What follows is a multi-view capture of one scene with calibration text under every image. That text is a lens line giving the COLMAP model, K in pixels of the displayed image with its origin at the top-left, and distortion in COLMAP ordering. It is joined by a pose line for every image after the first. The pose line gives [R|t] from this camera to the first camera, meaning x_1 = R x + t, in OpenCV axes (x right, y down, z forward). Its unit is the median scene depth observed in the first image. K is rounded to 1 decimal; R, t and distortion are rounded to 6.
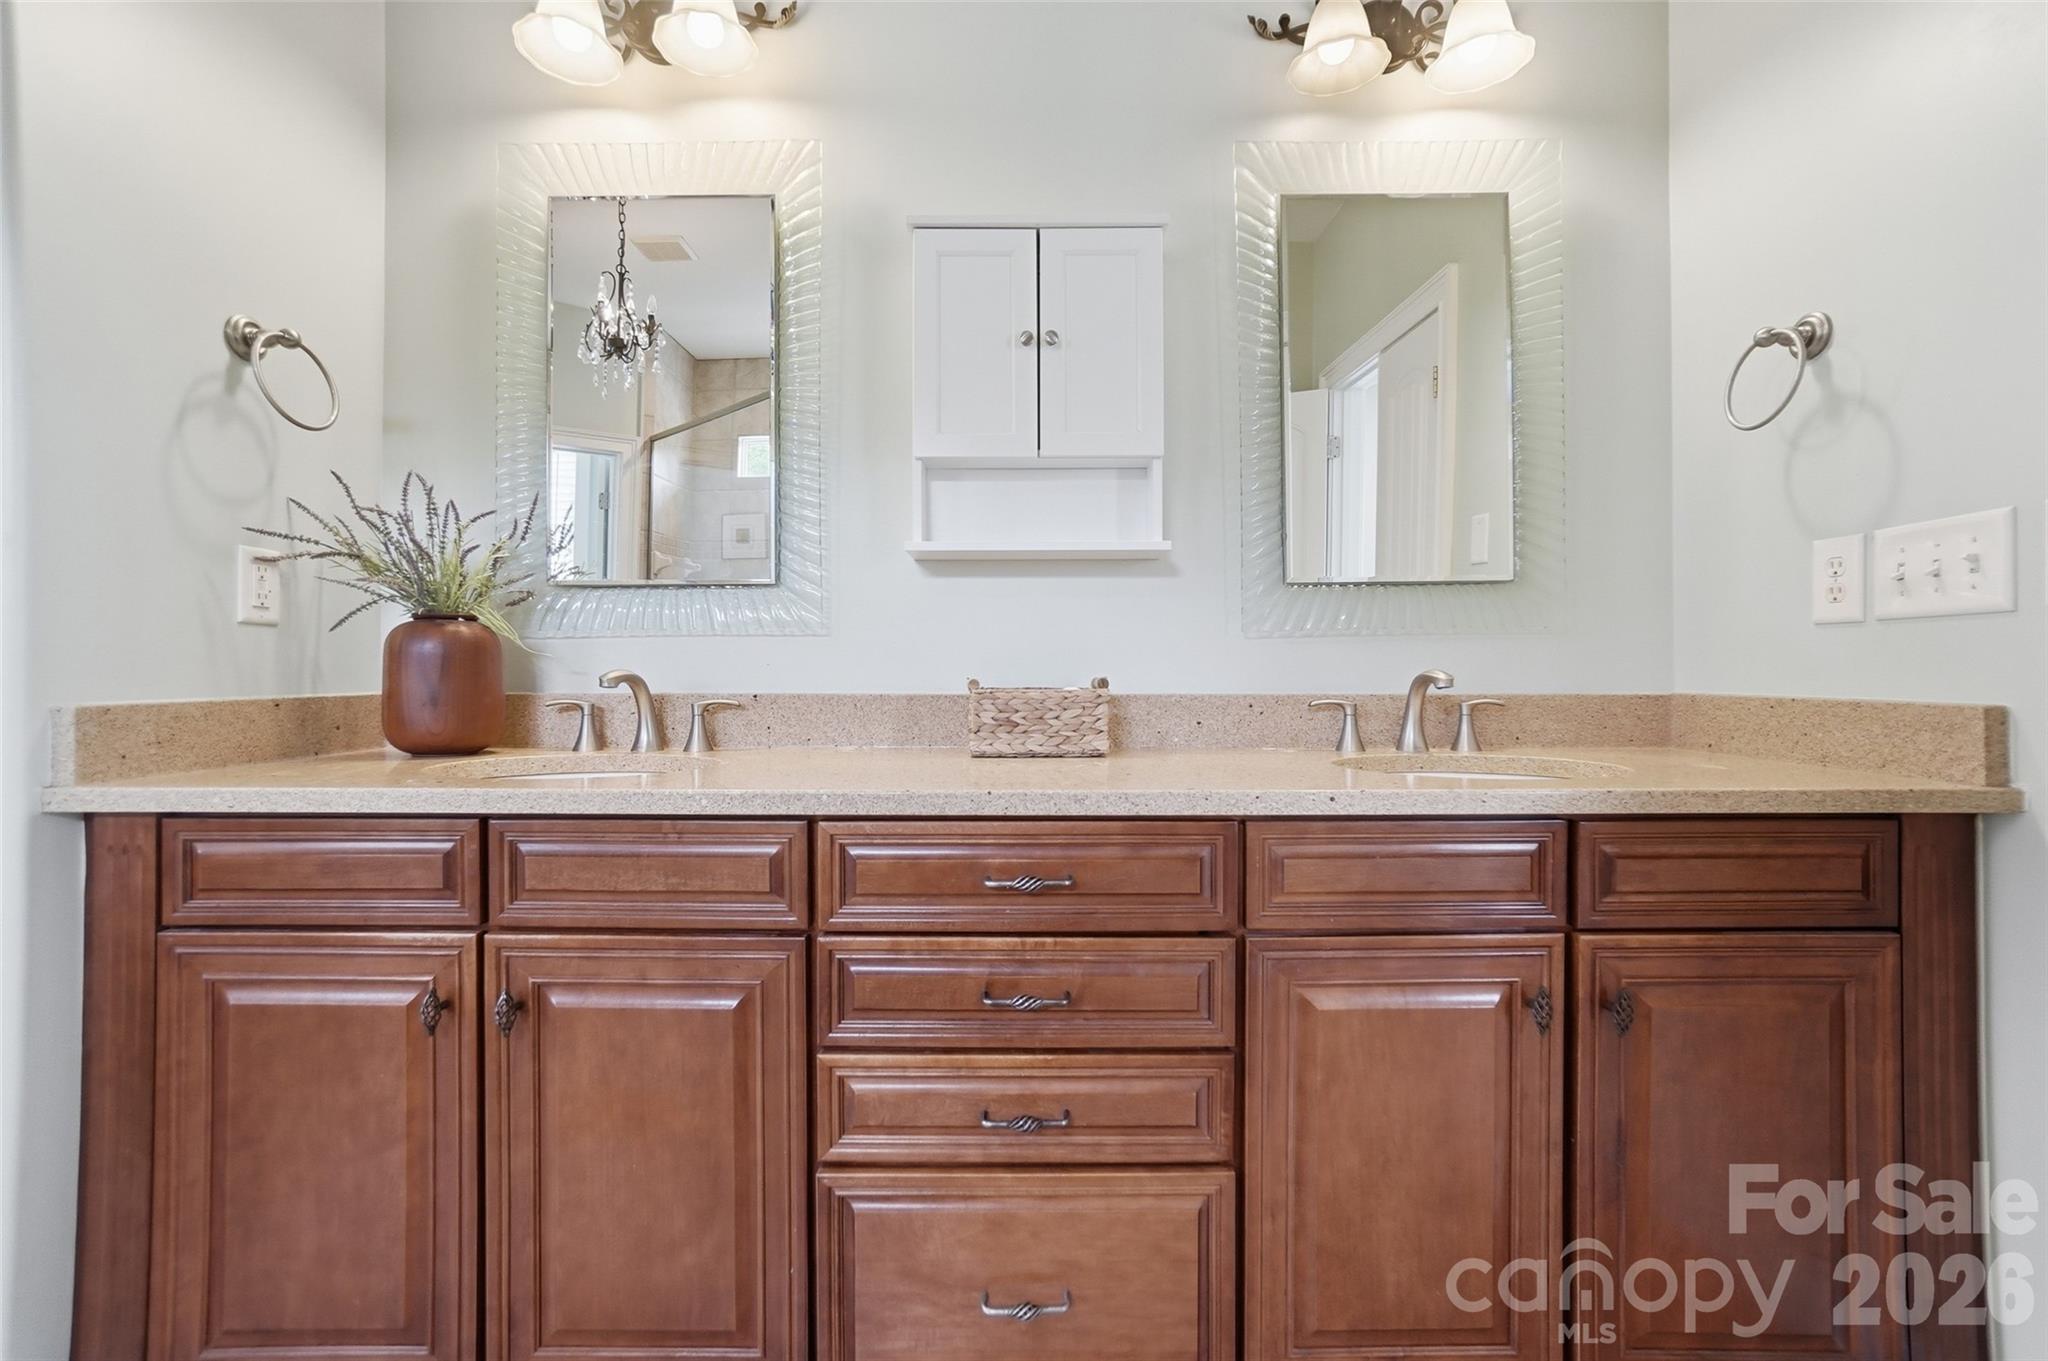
lens RADIAL K [[902.2, 0, 984.5], [0, 902.2, 659.2], [0, 0, 1]] dist [-0.024136, 0.000087]
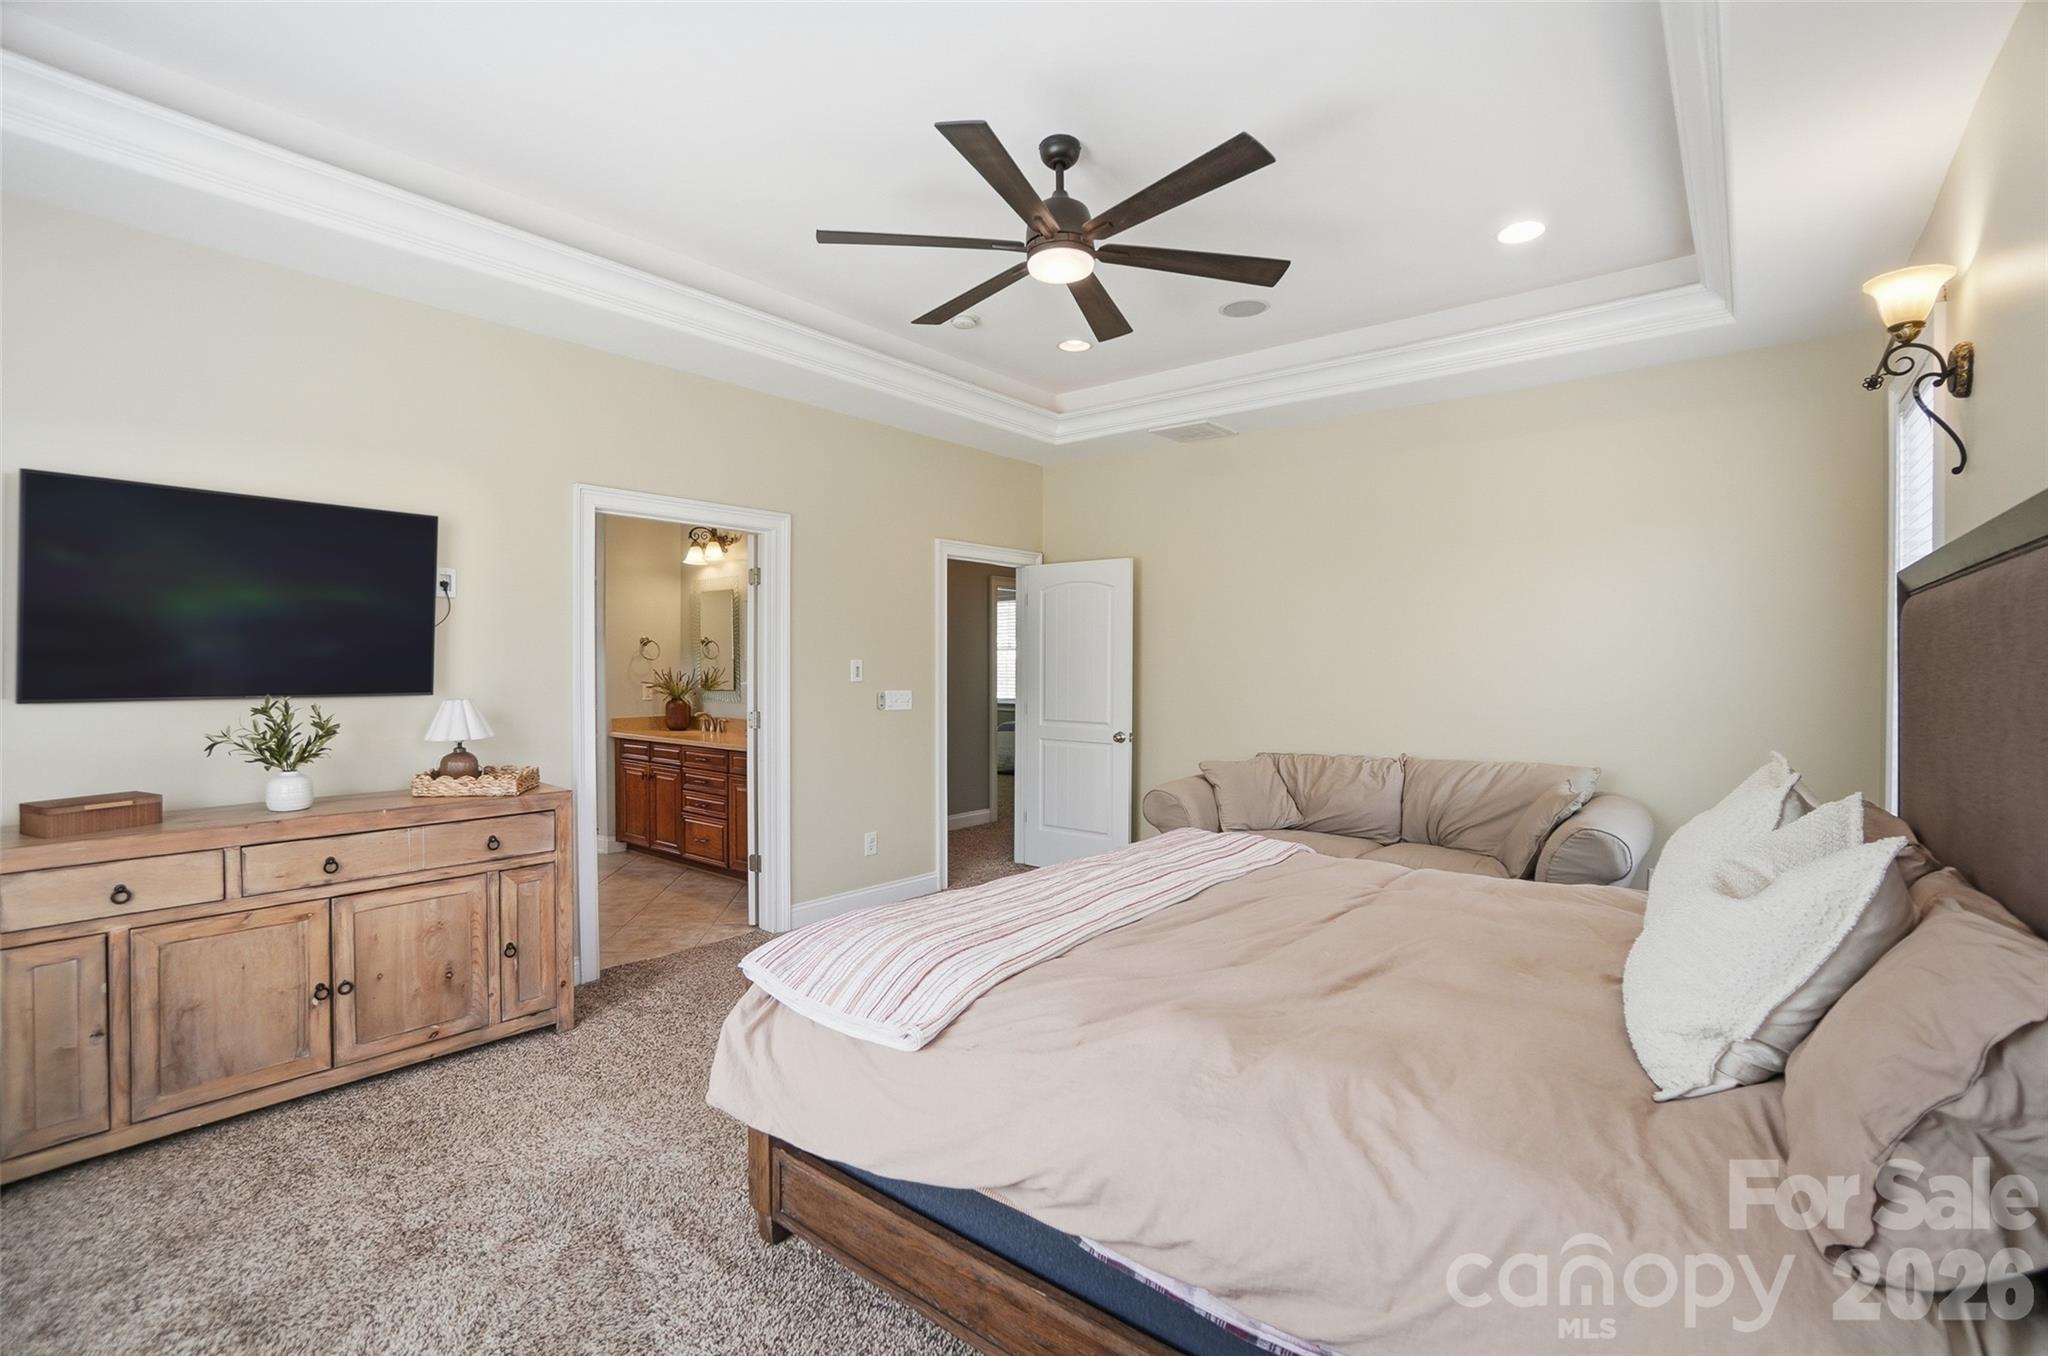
lens RADIAL K [[910.3, 0, 1022.5], [0, 910.3, 666.8], [0, 0, 1]] dist [-0.073393, 0.024293]
pose [[0.780383, -0.000221, -0.625301, 4.498108], [0.008350, 0.999914, 0.010067, -0.304484], [0.625246, -0.013078, 0.780319, -1.784725]]
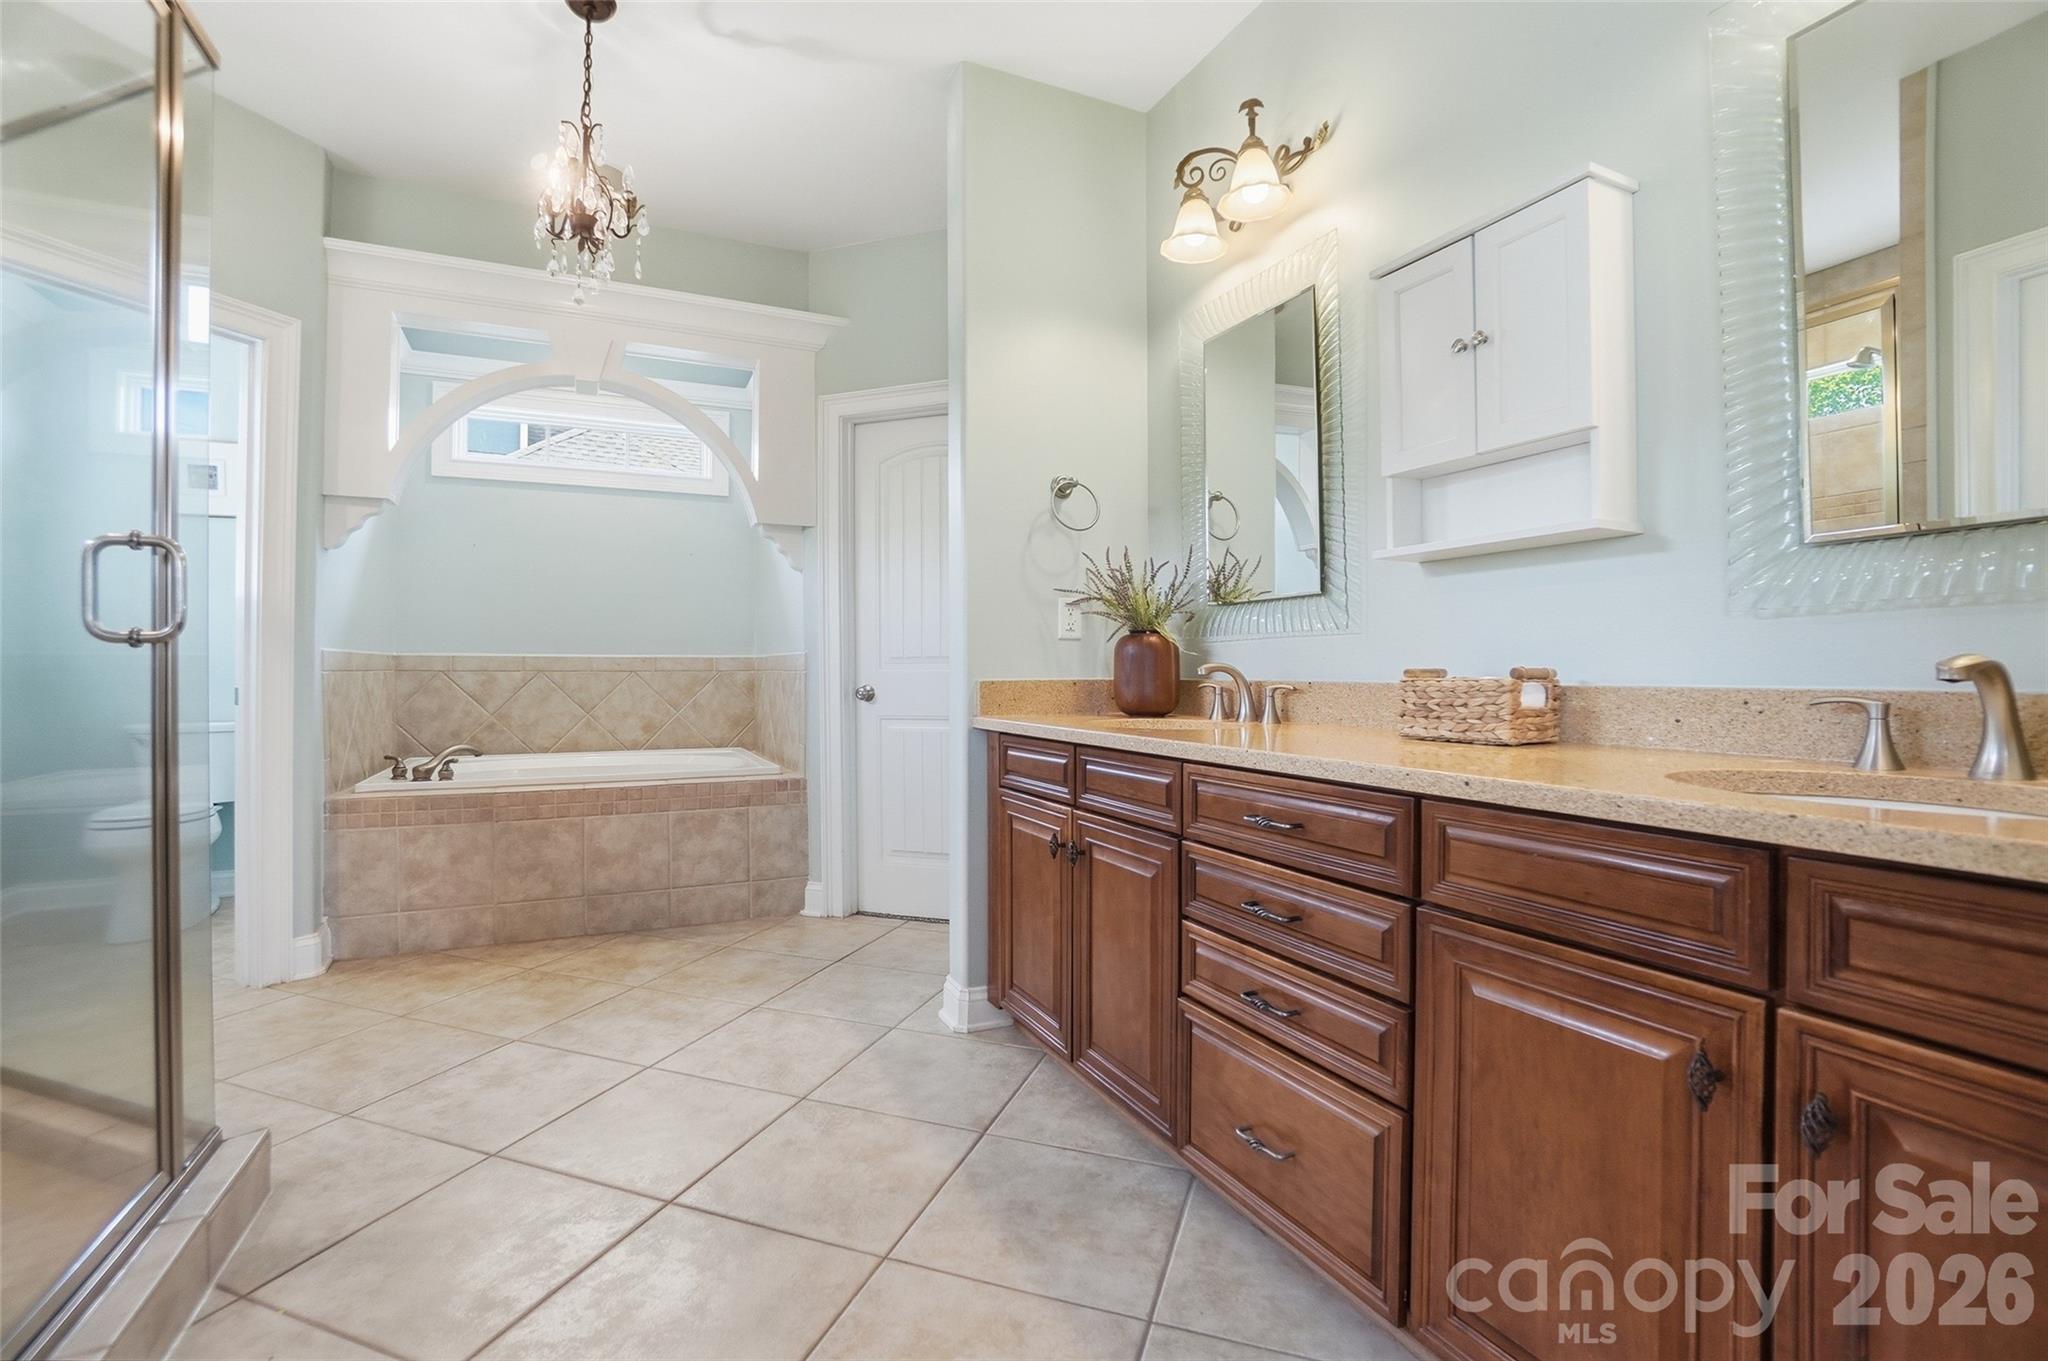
lens RADIAL K [[910.3, 0, 1022.5], [0, 910.3, 669.3], [0, 0, 1]] dist [-0.073393, 0.024293]
pose [[0.433353, -0.001172, -0.901223, 1.017105], [0.009294, 0.999952, 0.003169, 0.019197], [0.901176, -0.009749, 0.433343, 0.115688]]
